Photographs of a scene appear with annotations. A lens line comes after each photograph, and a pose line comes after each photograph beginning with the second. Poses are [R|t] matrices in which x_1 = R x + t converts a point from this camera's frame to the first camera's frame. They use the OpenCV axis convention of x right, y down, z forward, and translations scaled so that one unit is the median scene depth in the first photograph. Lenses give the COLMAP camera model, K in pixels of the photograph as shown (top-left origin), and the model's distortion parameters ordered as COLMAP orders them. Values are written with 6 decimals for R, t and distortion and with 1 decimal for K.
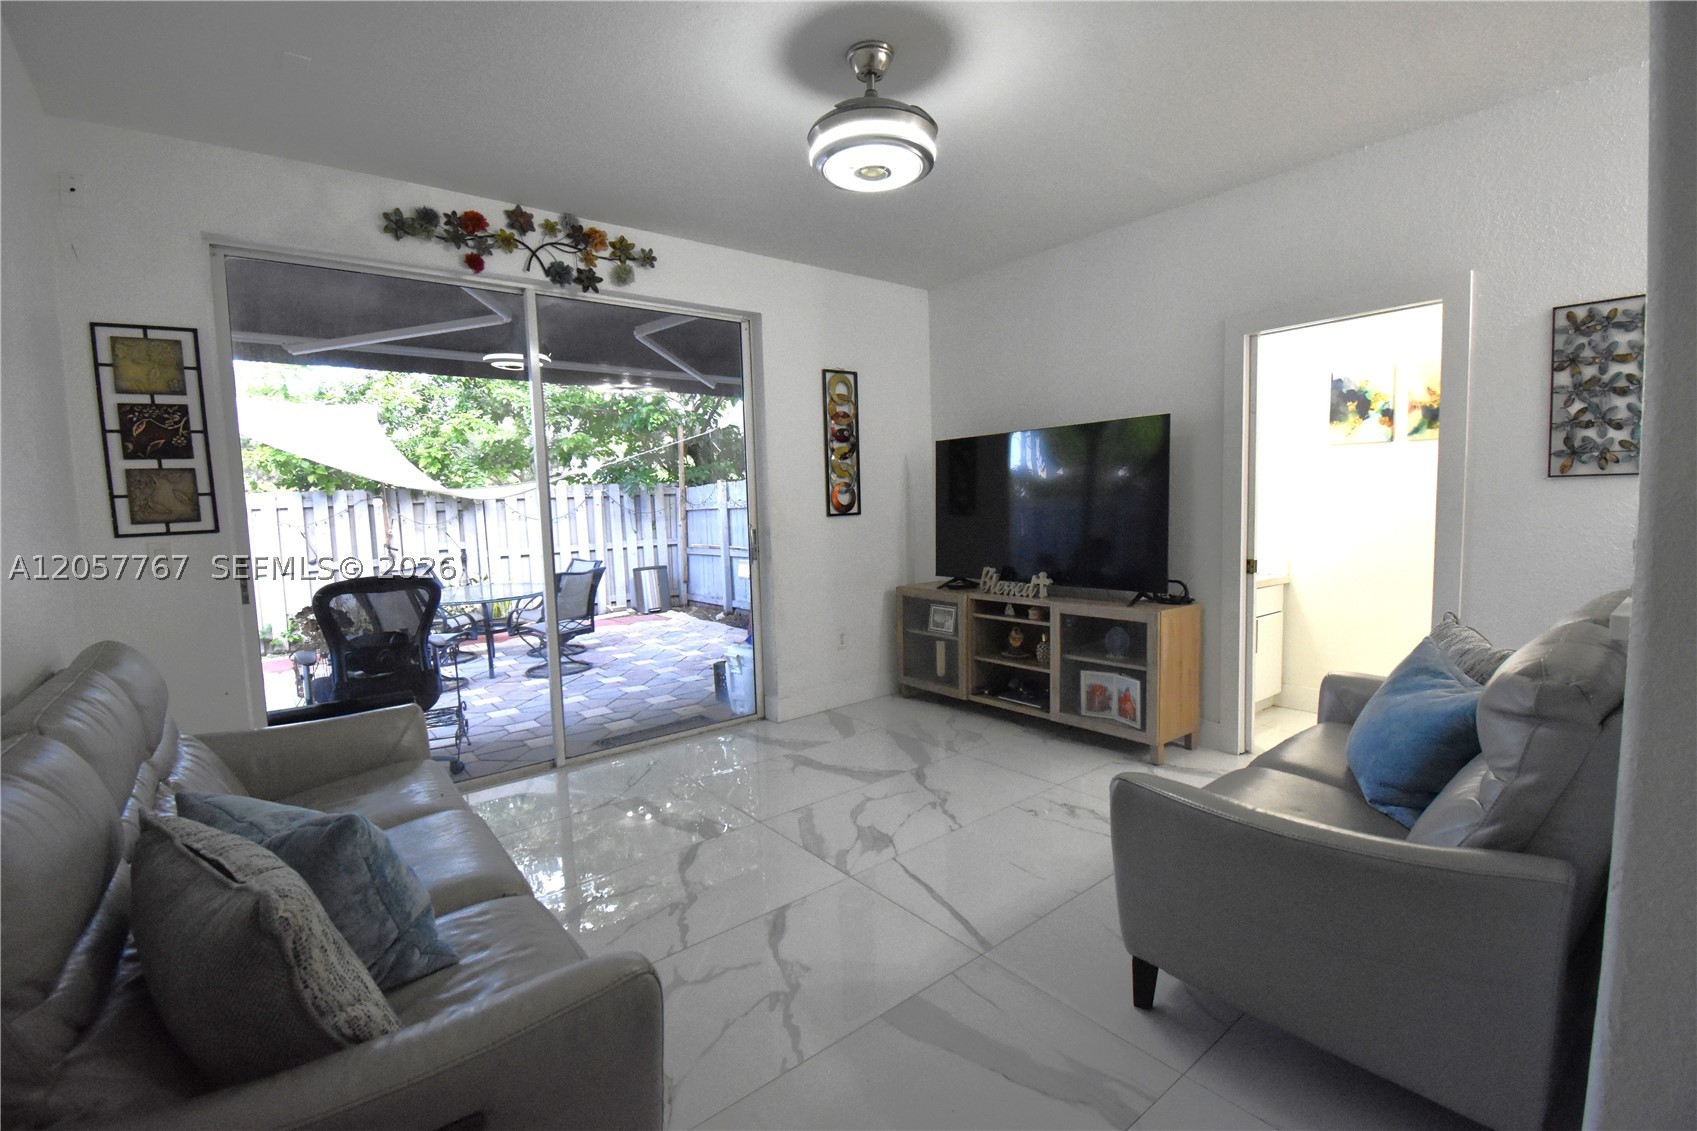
lens RADIAL K [[750.2, 0, 848.5], [0, 750.2, 565.5], [0, 0, 1]] dist [0.011157, -0.021308]
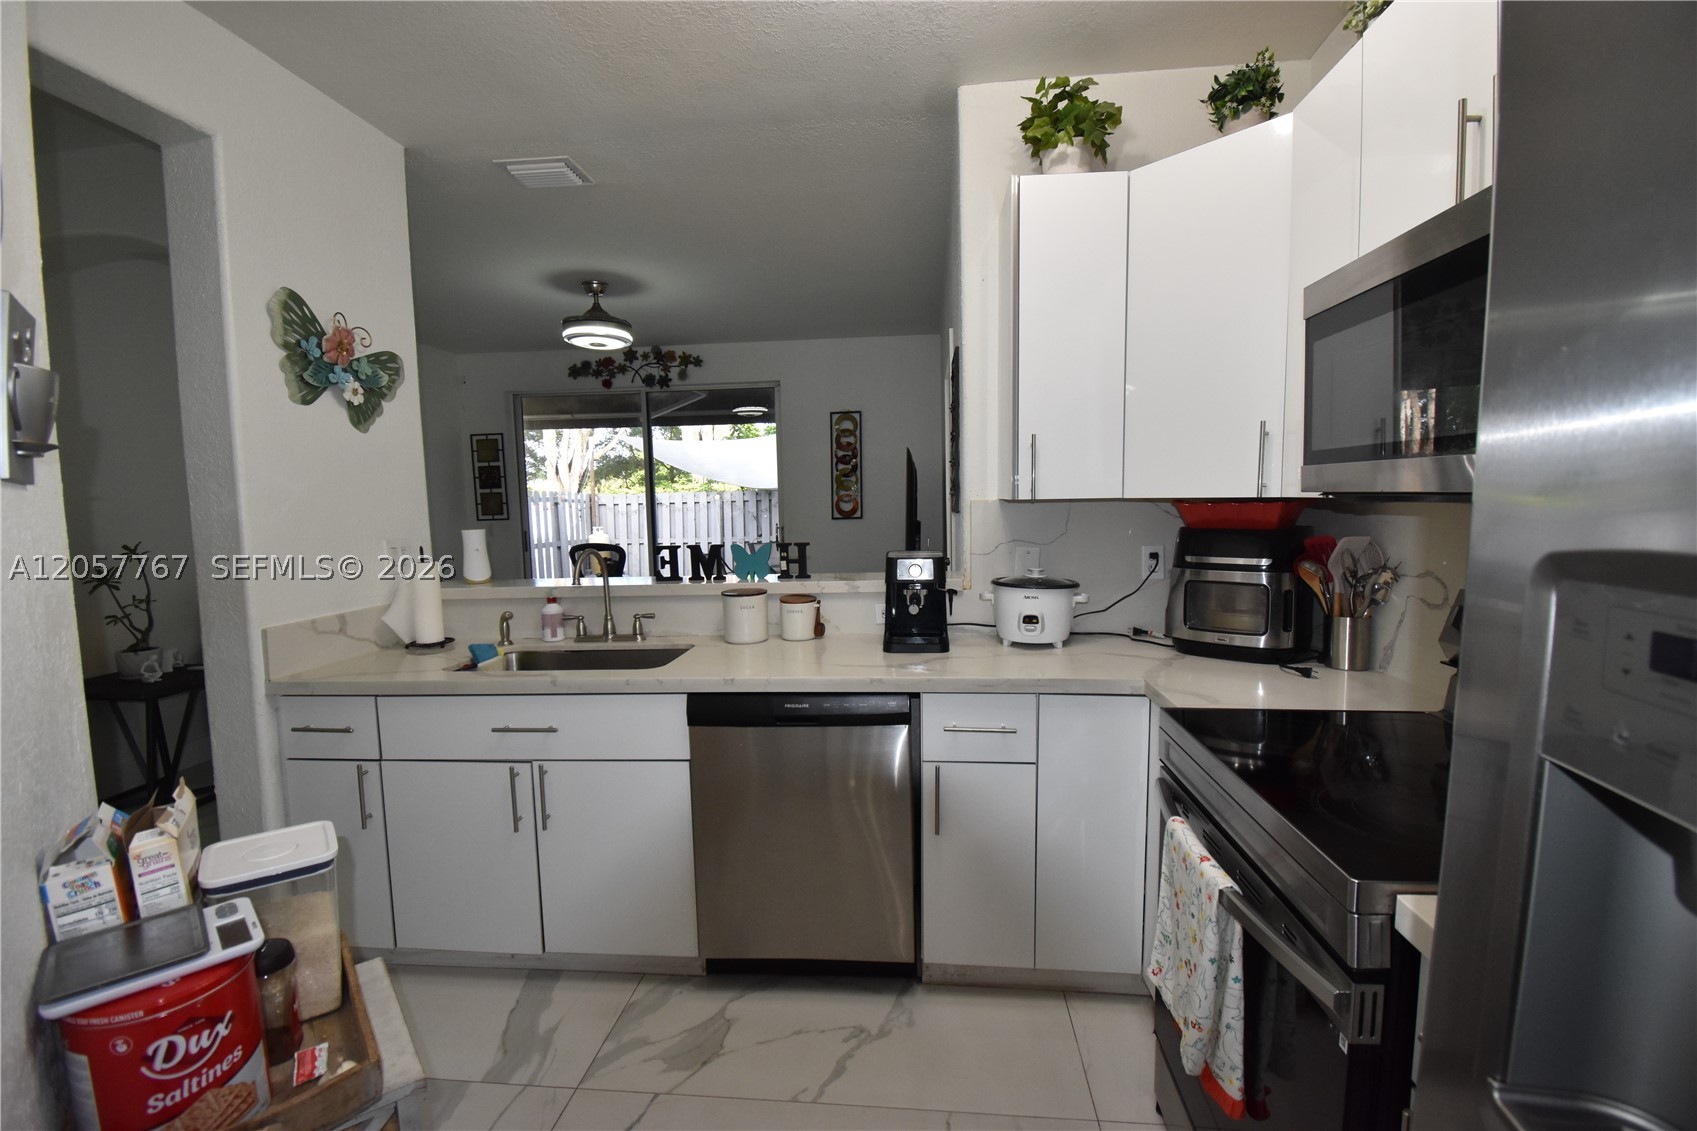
lens RADIAL K [[750.2, 0, 848.5], [0, 750.2, 565.5], [0, 0, 1]] dist [0.011157, -0.021308]
pose [[0.718011, 0.078863, -0.691549, 1.242932], [-0.060694, 0.996870, 0.050665, -0.067951], [0.693380, 0.005595, 0.720550, 0.038406]]
